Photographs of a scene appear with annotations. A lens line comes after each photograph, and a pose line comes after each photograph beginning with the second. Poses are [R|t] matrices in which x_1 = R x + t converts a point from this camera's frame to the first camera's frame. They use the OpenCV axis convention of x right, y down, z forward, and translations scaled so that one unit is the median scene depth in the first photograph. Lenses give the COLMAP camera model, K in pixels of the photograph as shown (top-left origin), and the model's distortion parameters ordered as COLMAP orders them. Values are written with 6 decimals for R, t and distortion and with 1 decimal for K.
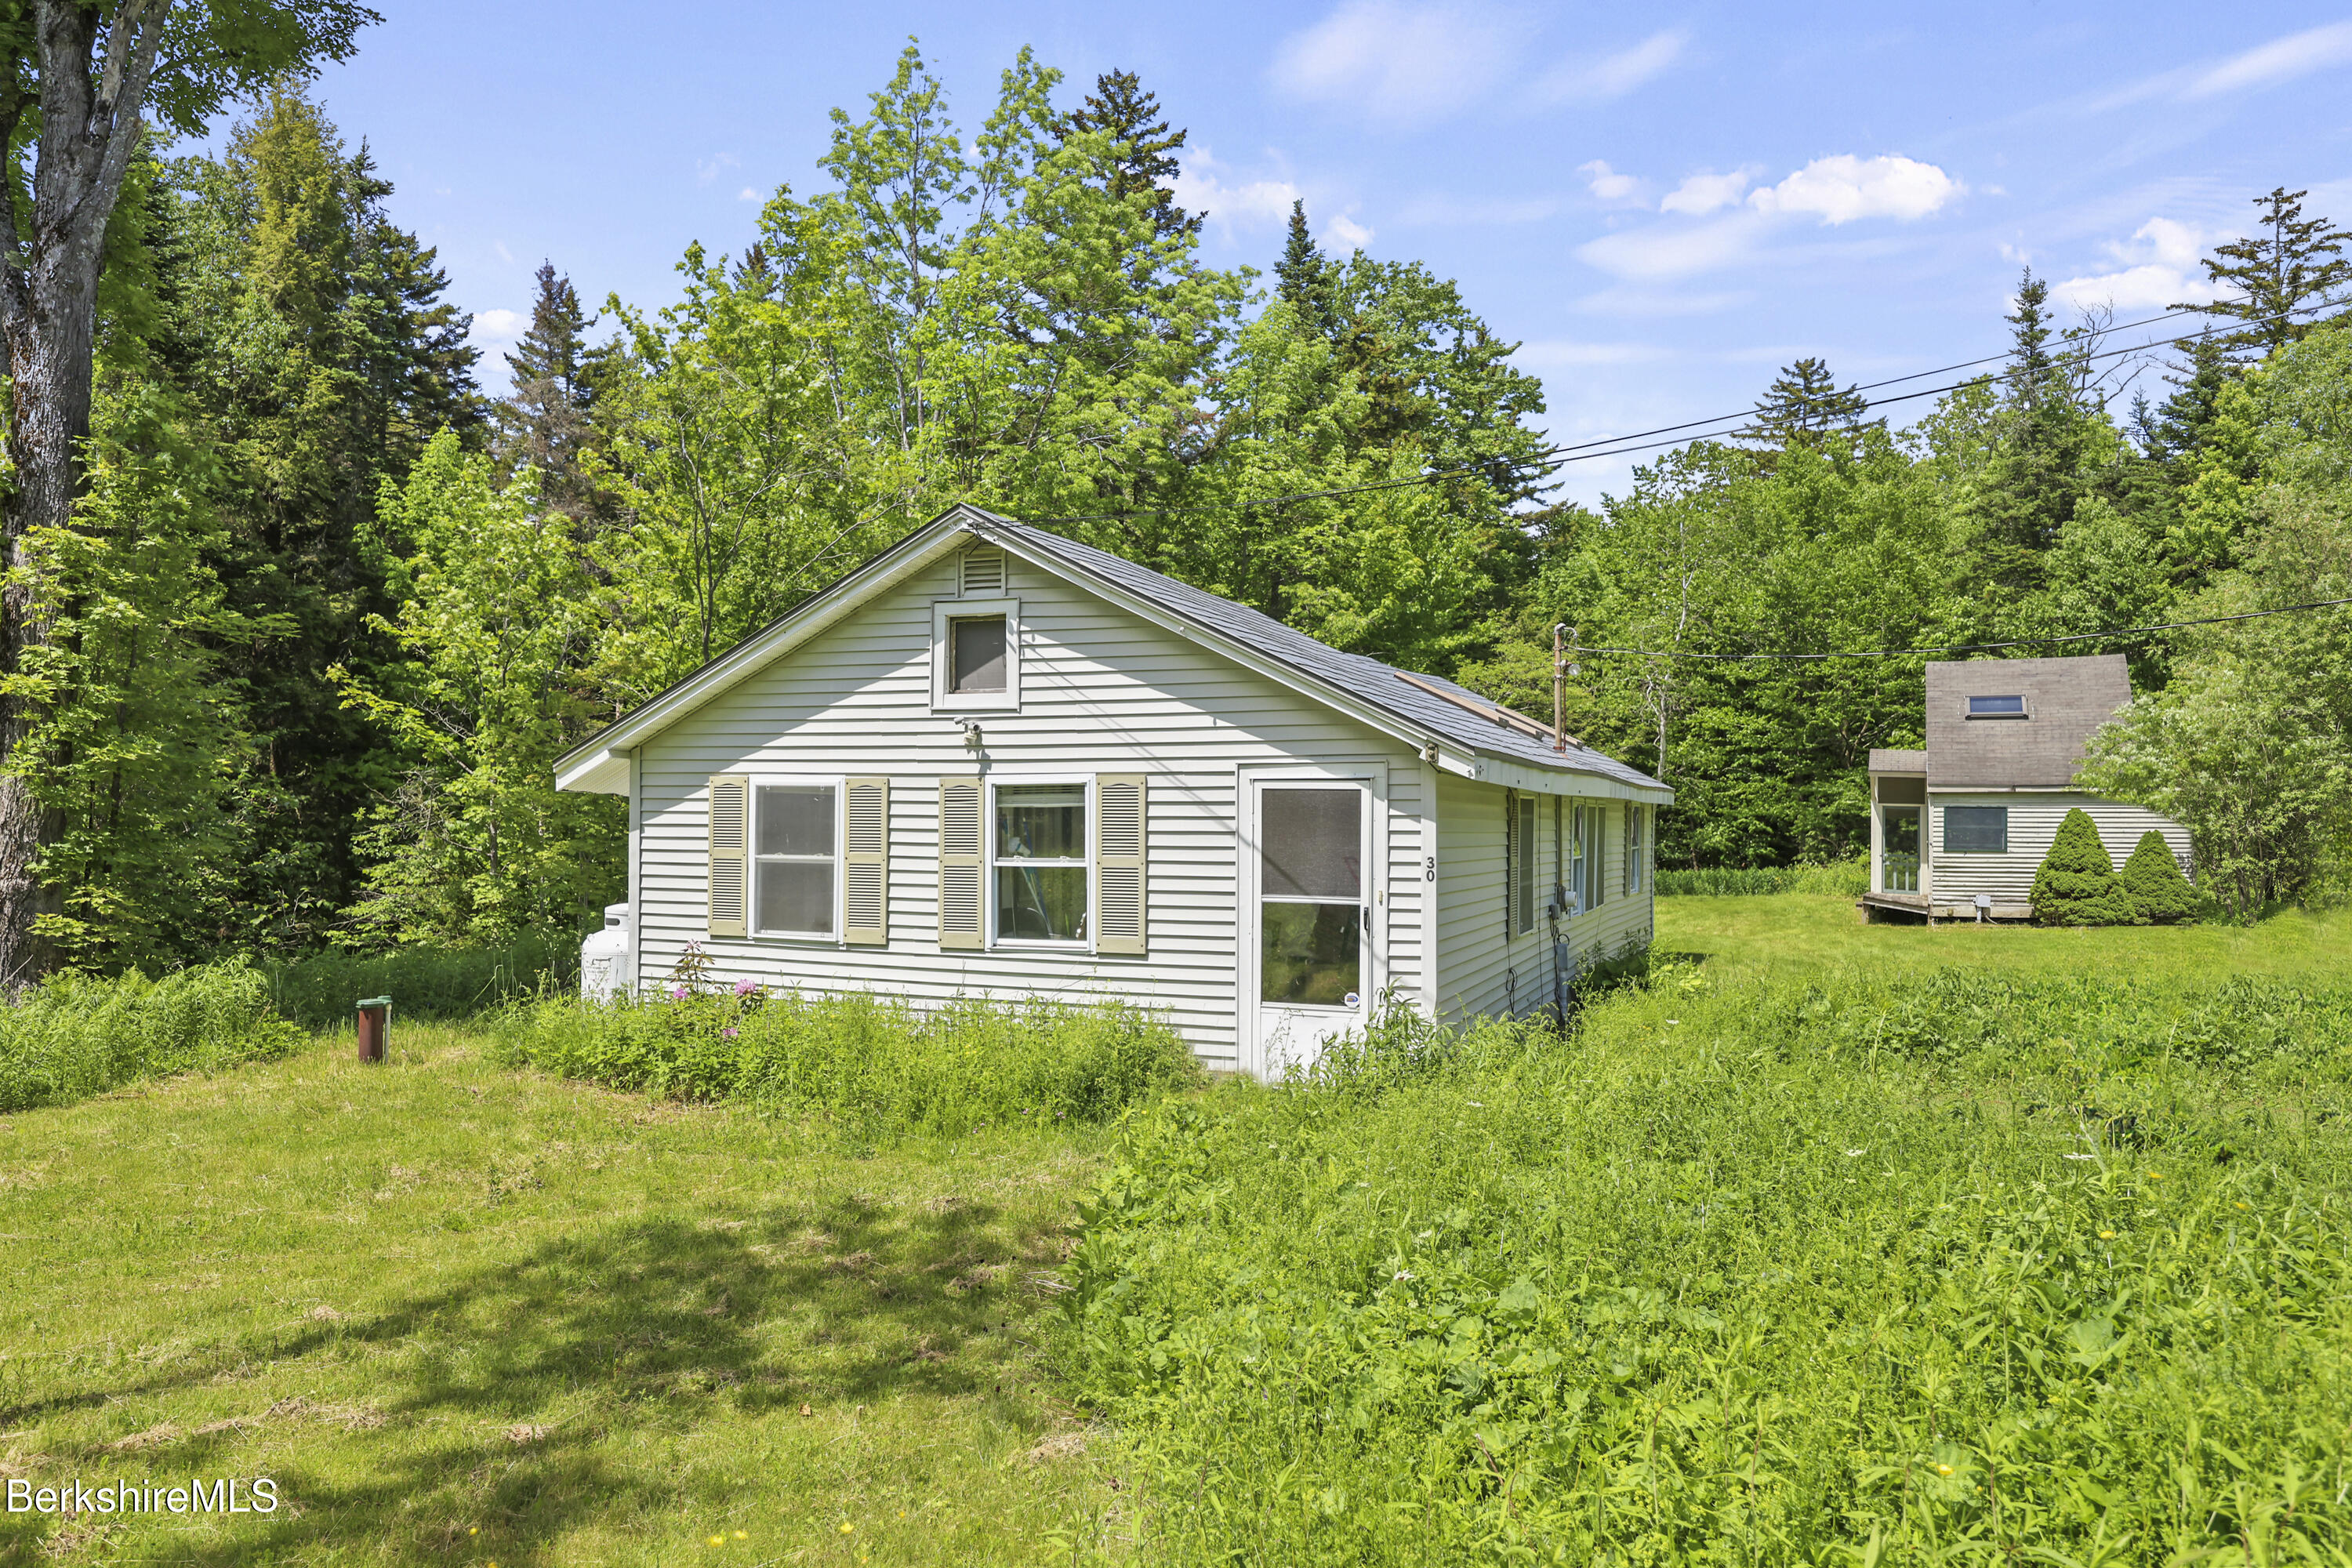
lens RADIAL K [[1610.8, 0, 1130.4], [0, 1610.8, 843.5], [0, 0, 1]] dist [0.009839, -0.010937]
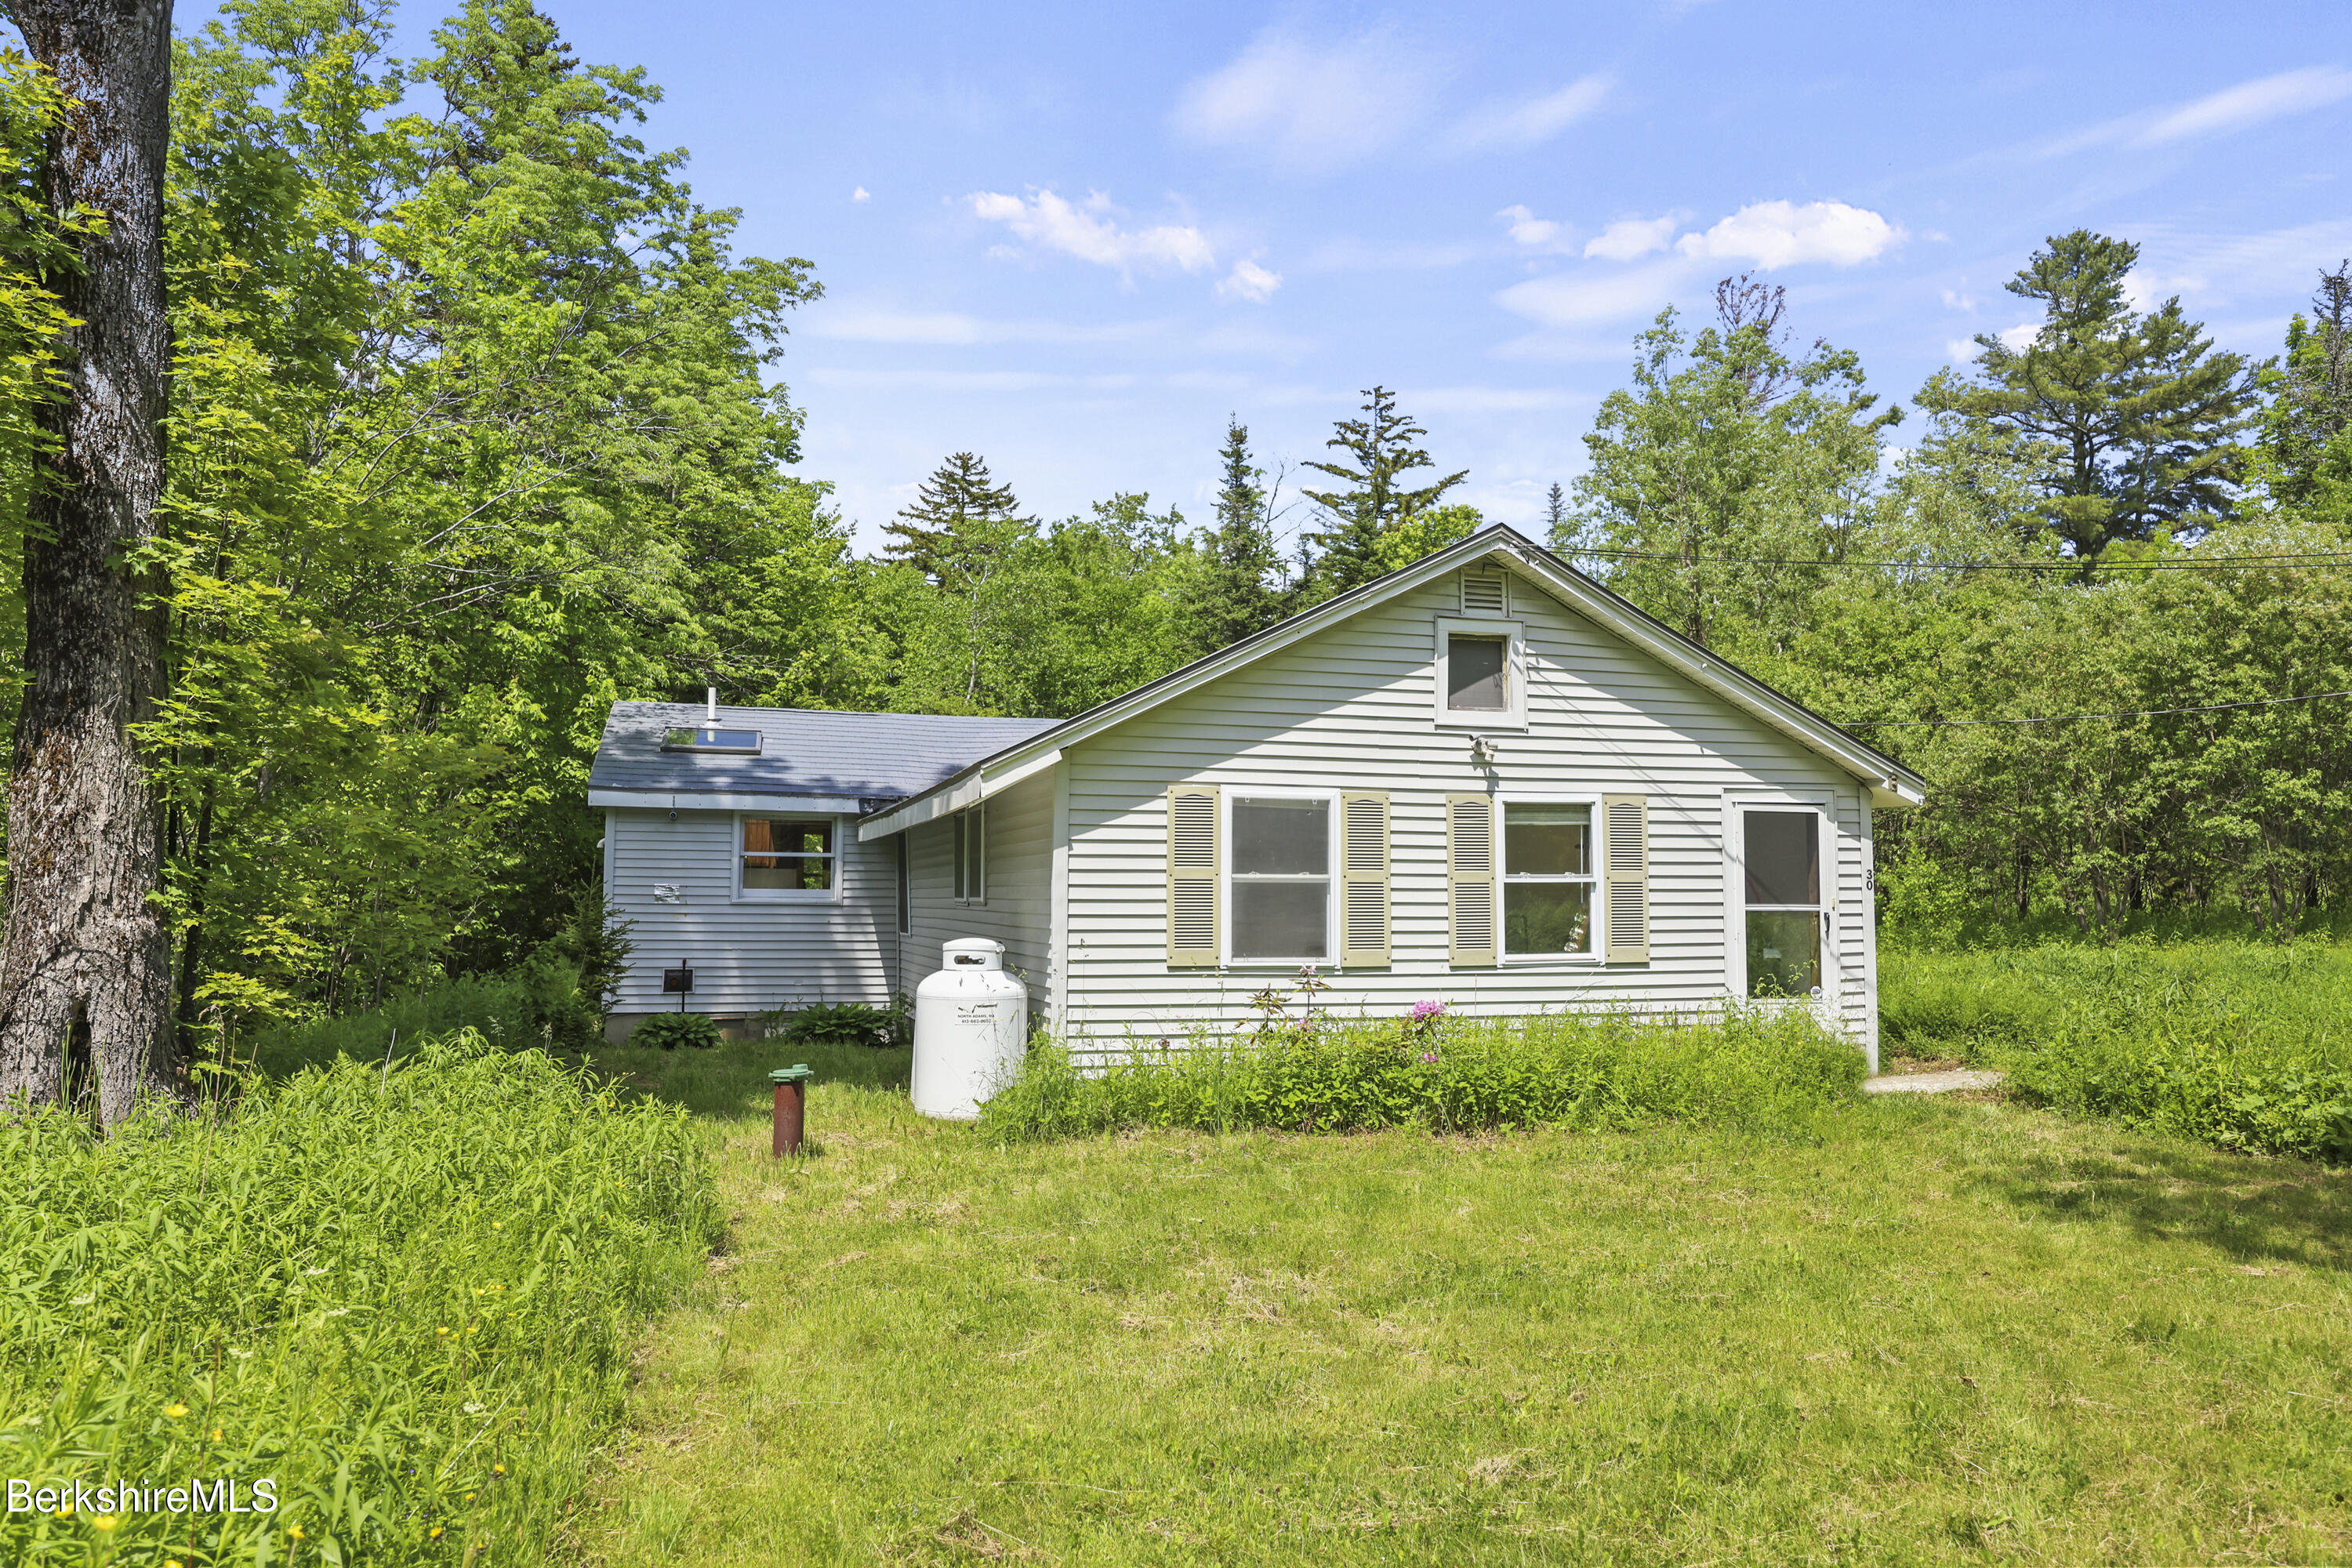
lens RADIAL K [[1688.0, 0, 1178.5], [0, 1688.0, 809.6], [0, 0, 1]] dist [-0.004403, 0.006055]
pose [[0.770382, 0.027878, 0.636973, -0.881823], [0.013355, 0.998119, -0.059835, 0.027780], [-0.637443, 0.054602, 0.768560, 0.304240]]
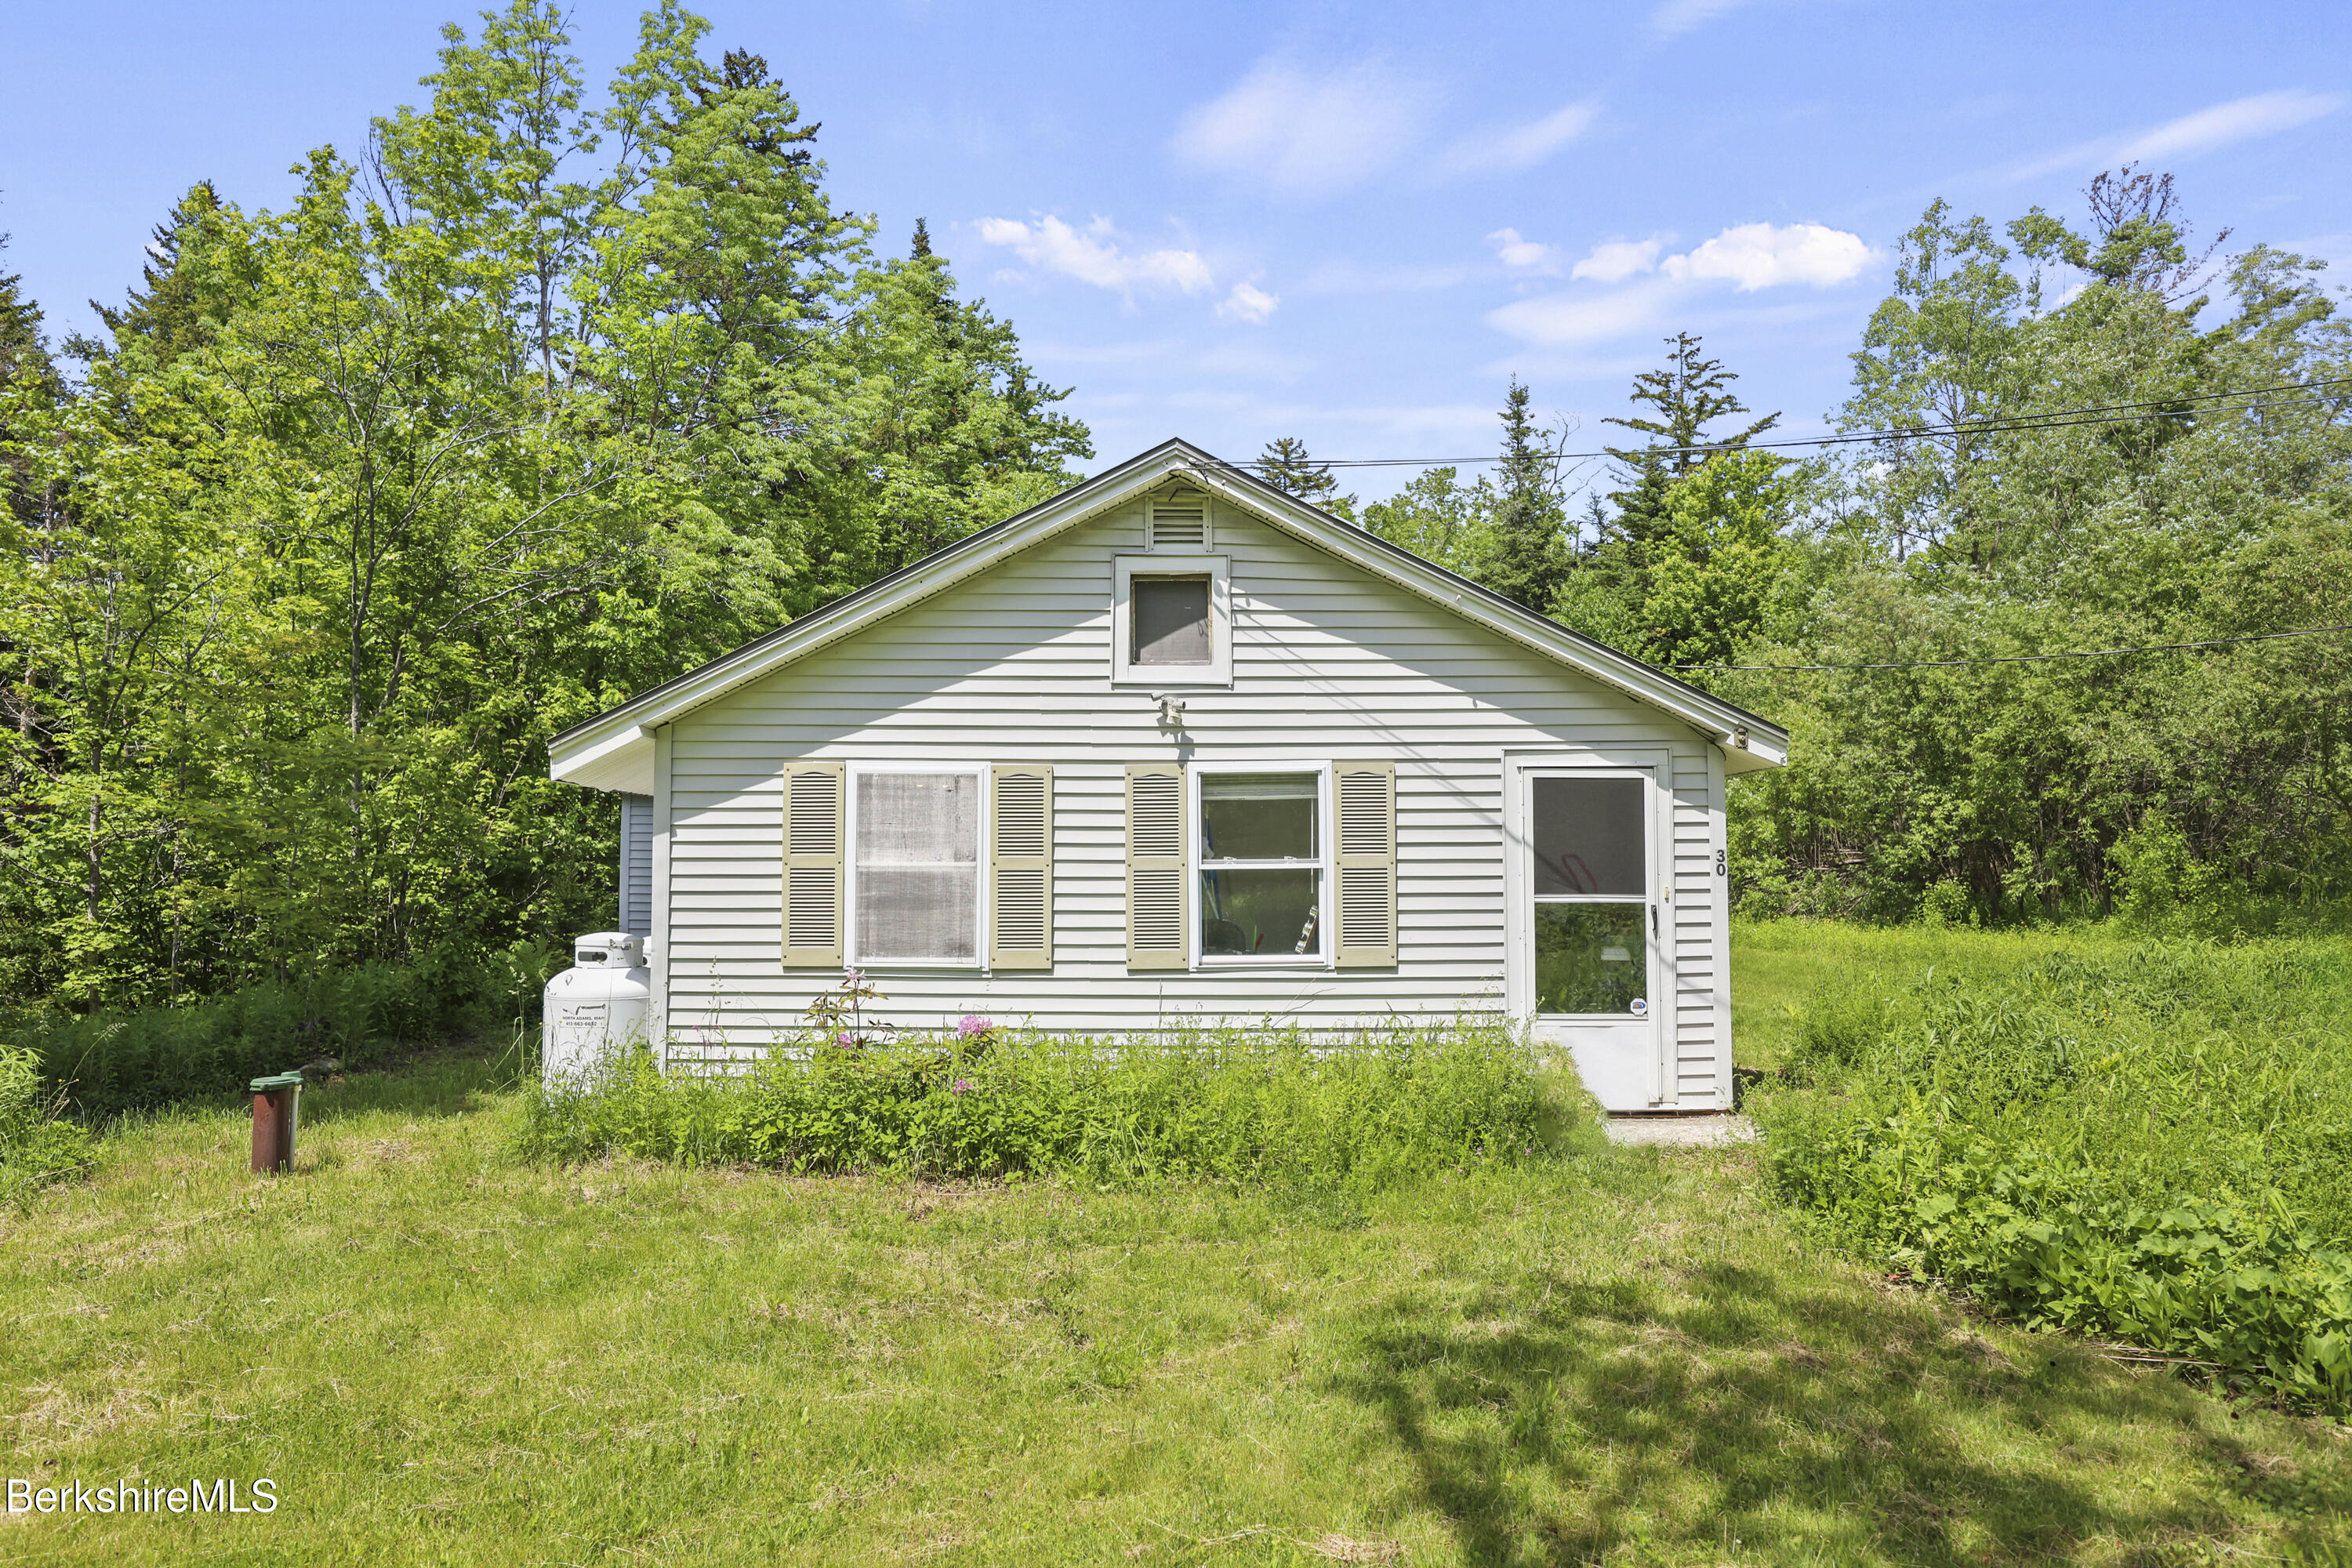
lens RADIAL K [[1587.9, 0, 1164.5], [0, 1587.9, 810.5], [0, 0, 1]] dist [0.004943, -0.012415]
pose [[0.919294, 0.005565, 0.393533, -0.412475], [0.014013, 0.998803, -0.046860, 0.020909], [-0.393322, 0.048593, 0.918116, 0.235239]]
